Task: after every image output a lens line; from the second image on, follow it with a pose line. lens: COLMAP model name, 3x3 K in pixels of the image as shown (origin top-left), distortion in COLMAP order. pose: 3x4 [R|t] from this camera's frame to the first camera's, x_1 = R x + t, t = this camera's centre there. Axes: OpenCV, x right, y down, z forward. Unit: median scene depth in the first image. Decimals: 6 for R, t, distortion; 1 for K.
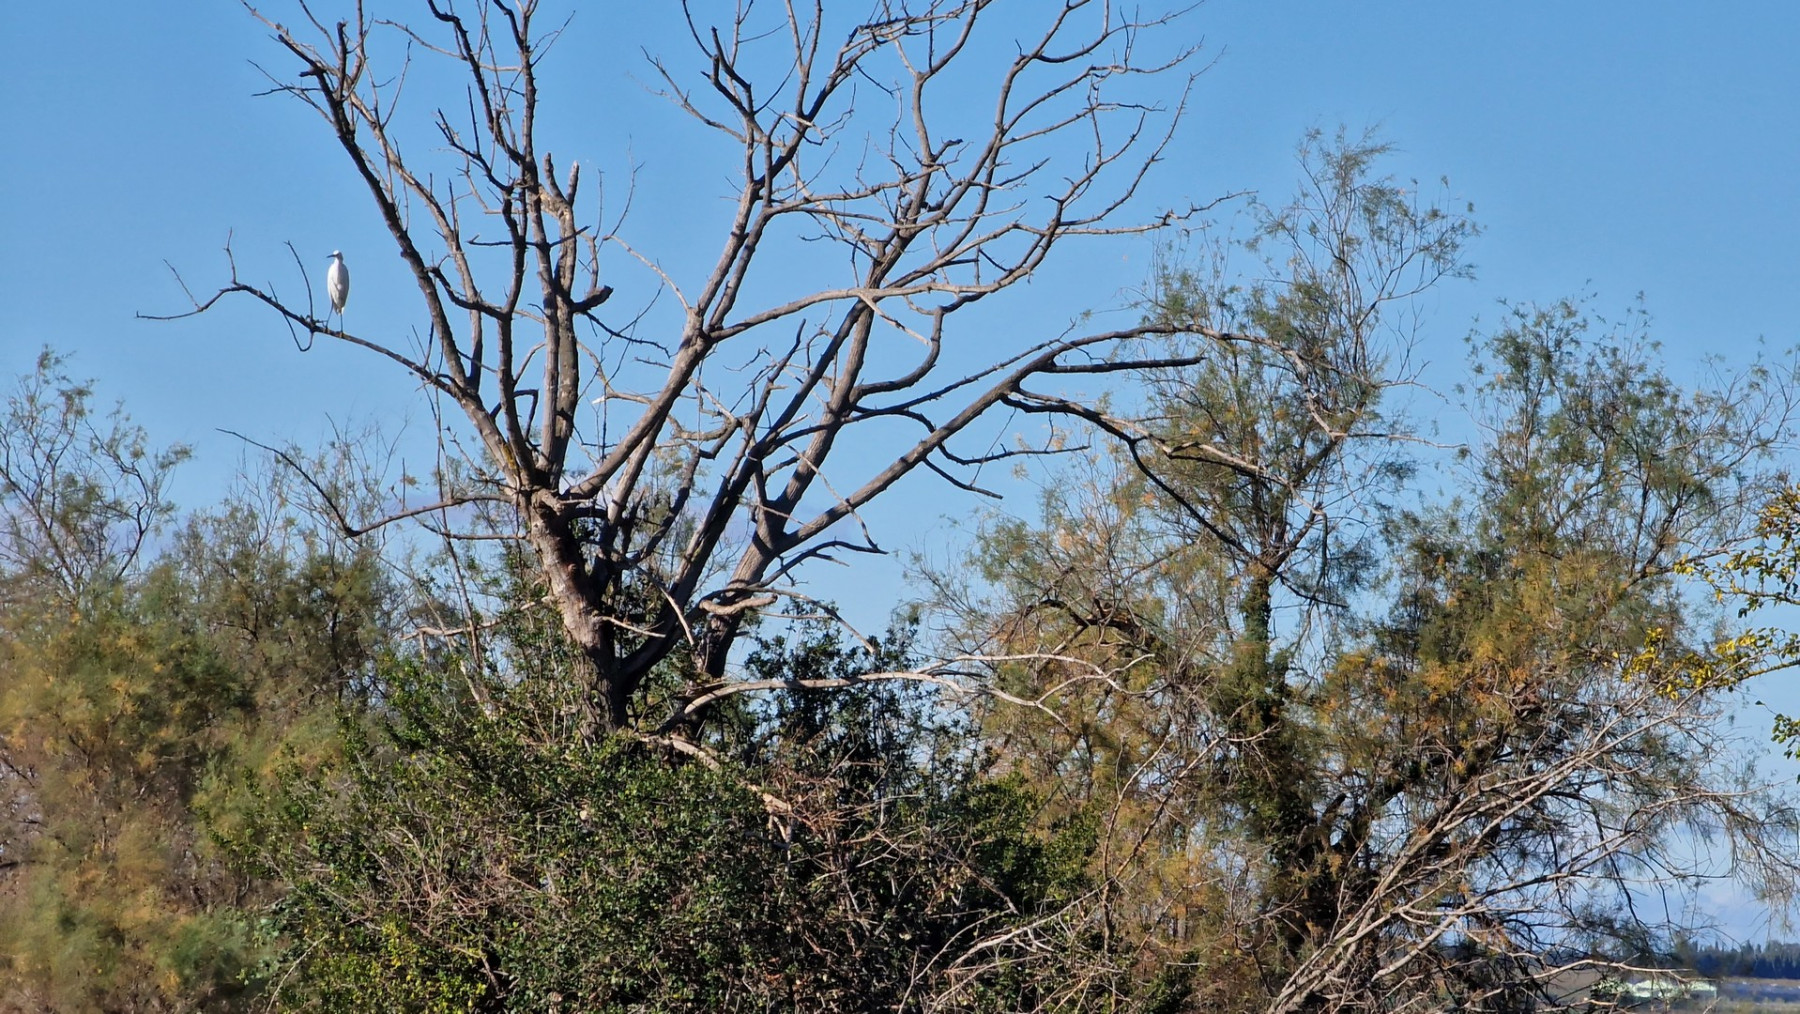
lens RADIAL K [[11744.7, 0, 900.0], [0, 11744.7, 507.0], [0, 0, 1]] dist [0.487646, 54.462467]
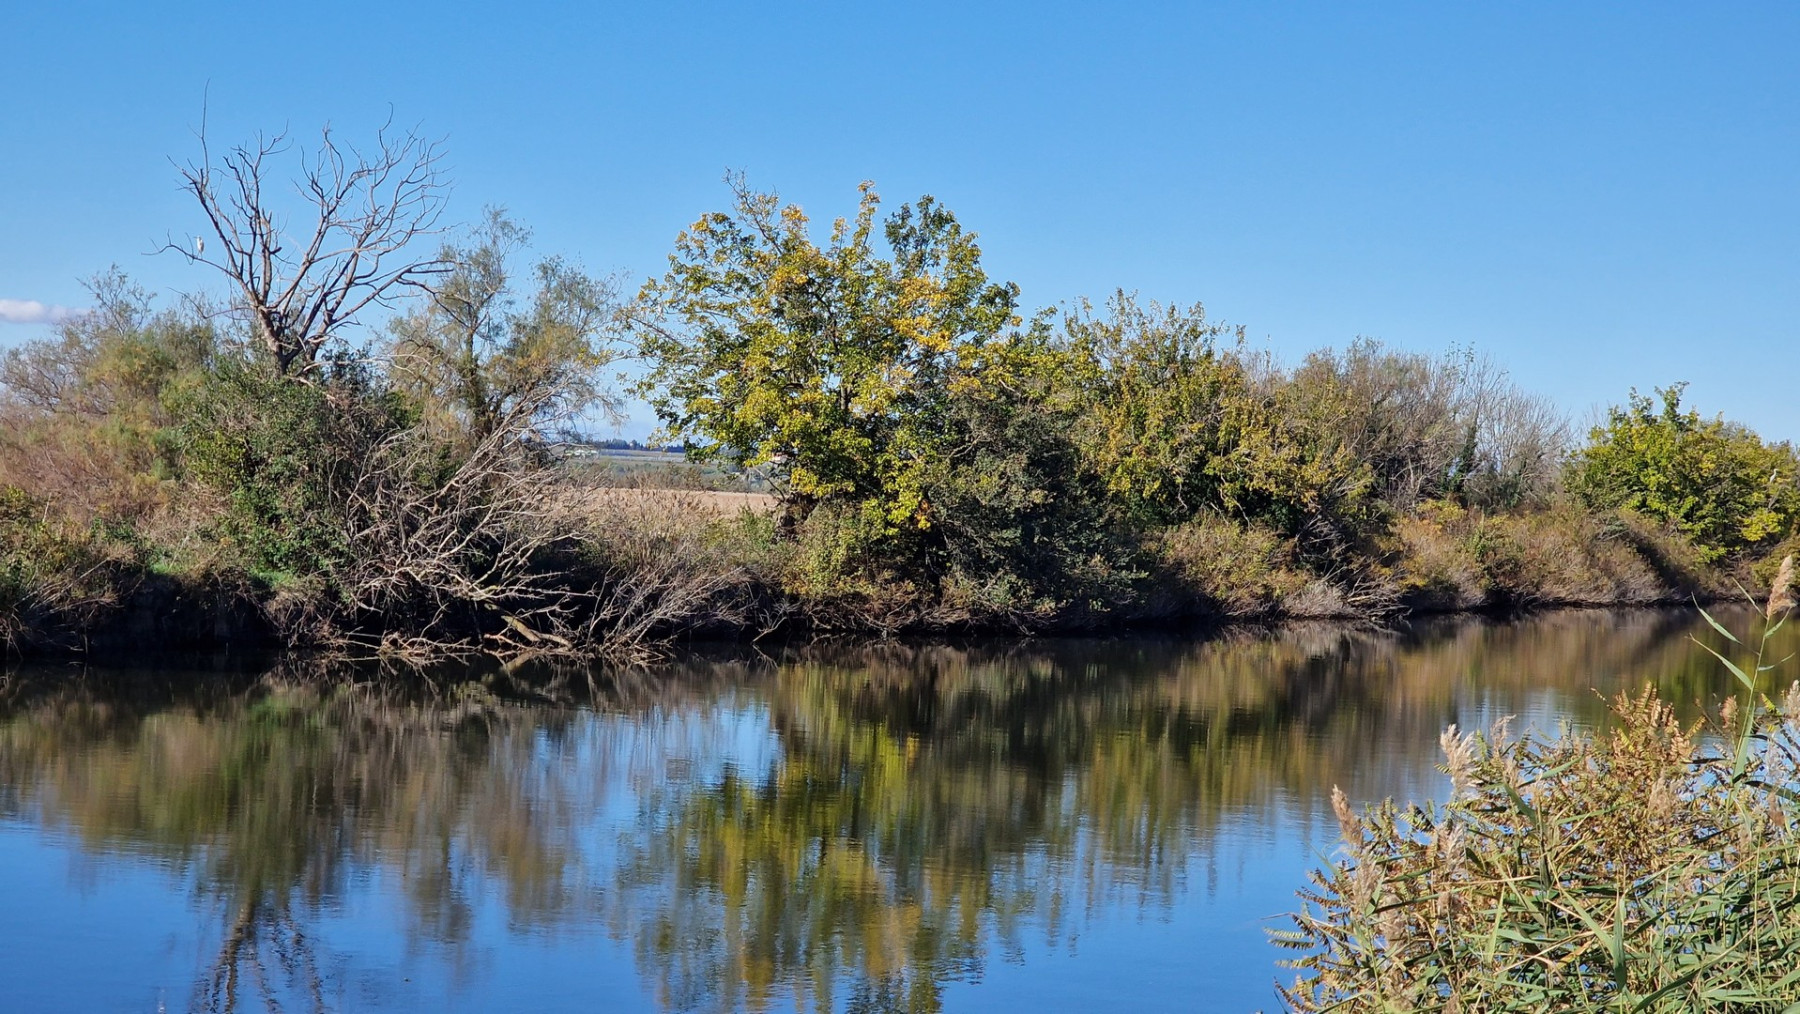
lens RADIAL K [[3368.3, 0, 900.0], [0, 3368.3, 507.0], [0, 0, 1]] dist [-0.321558, 4.247960]
pose [[0.987542, -0.000548, 0.157356, -0.000047], [-0.008523, 0.998340, 0.056965, -0.000230], [-0.157126, -0.057596, 0.985898, -0.002755]]
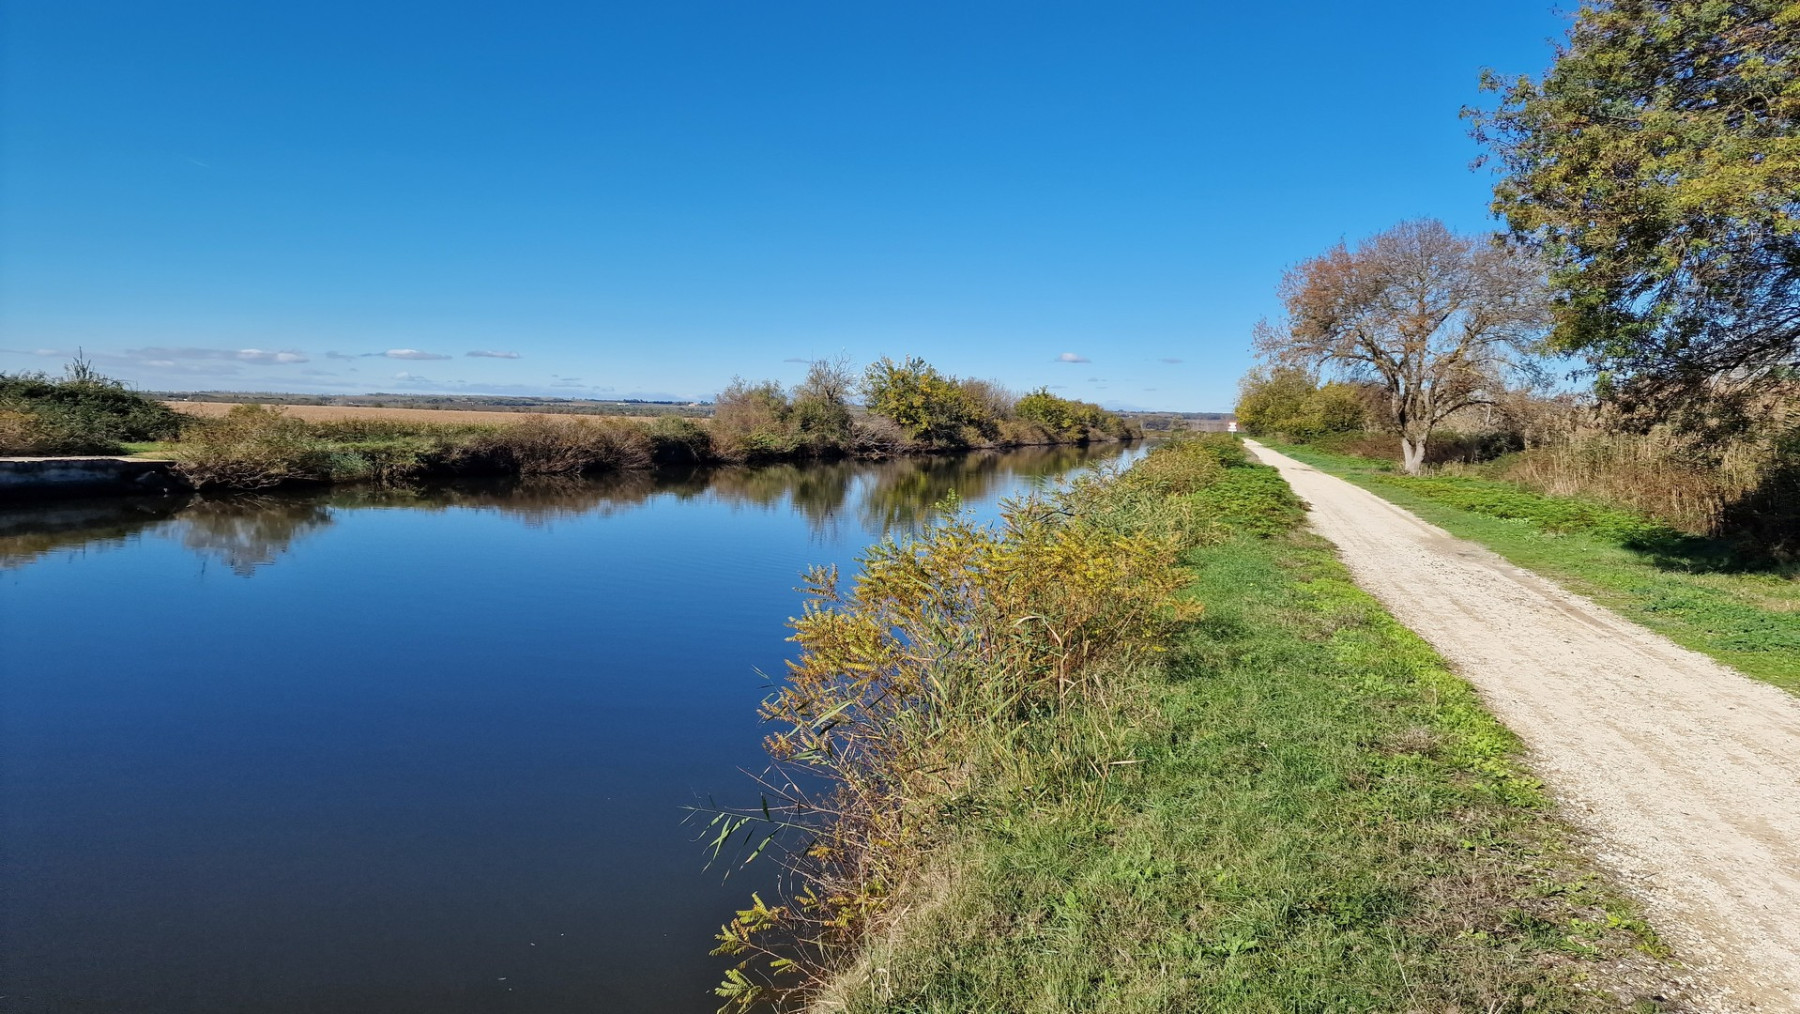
lens RADIAL K [[1208.0, 0, 900.0], [0, 1208.0, 507.0], [0, 0, 1]] dist [0.000135, -0.000013]
pose [[0.953093, -0.040740, 0.299923, -0.838690], [0.001247, 0.991420, 0.130706, -0.112418], [-0.302674, -0.124201, 0.944967, -1.365564]]
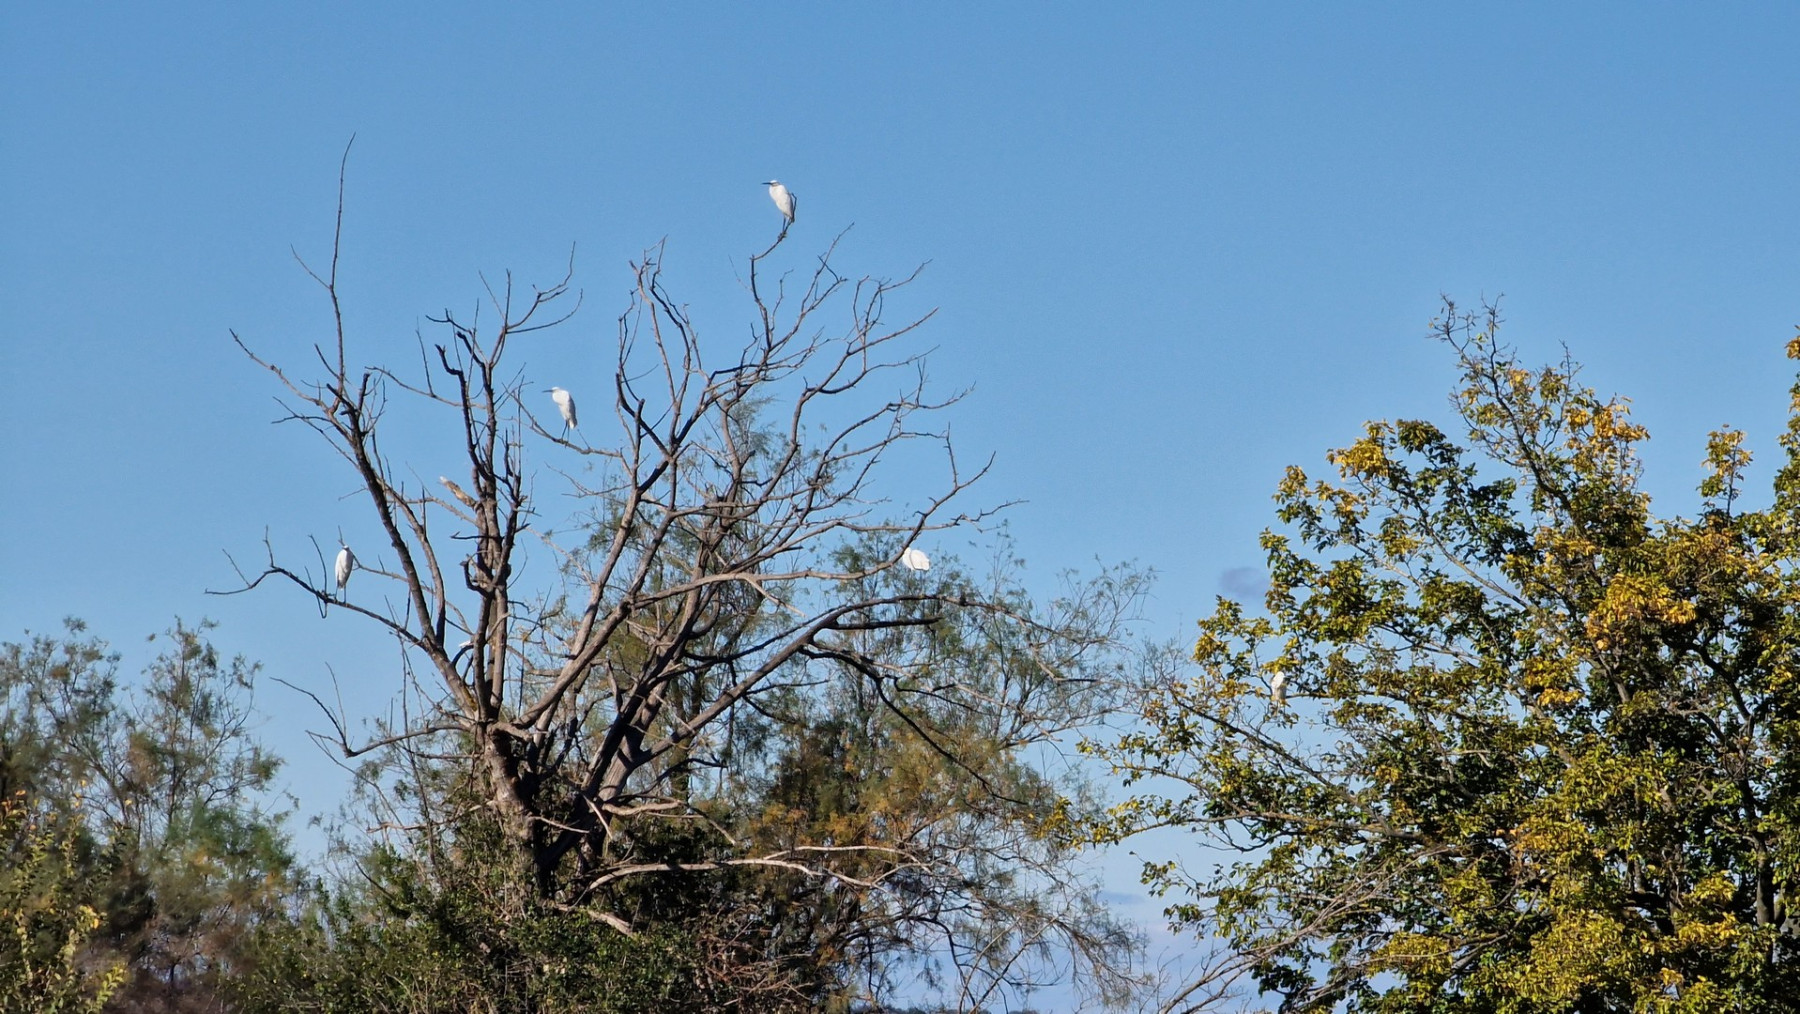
lens RADIAL K [[11744.7, 0, 900.0], [0, 11744.7, 507.0], [0, 0, 1]] dist [0.487646, 54.462467]
pose [[0.987356, 0.005734, 0.158413, -0.342723], [-0.005627, 0.999984, -0.001120, -0.042885], [-0.158417, 0.000215, 0.987372, -0.559970]]
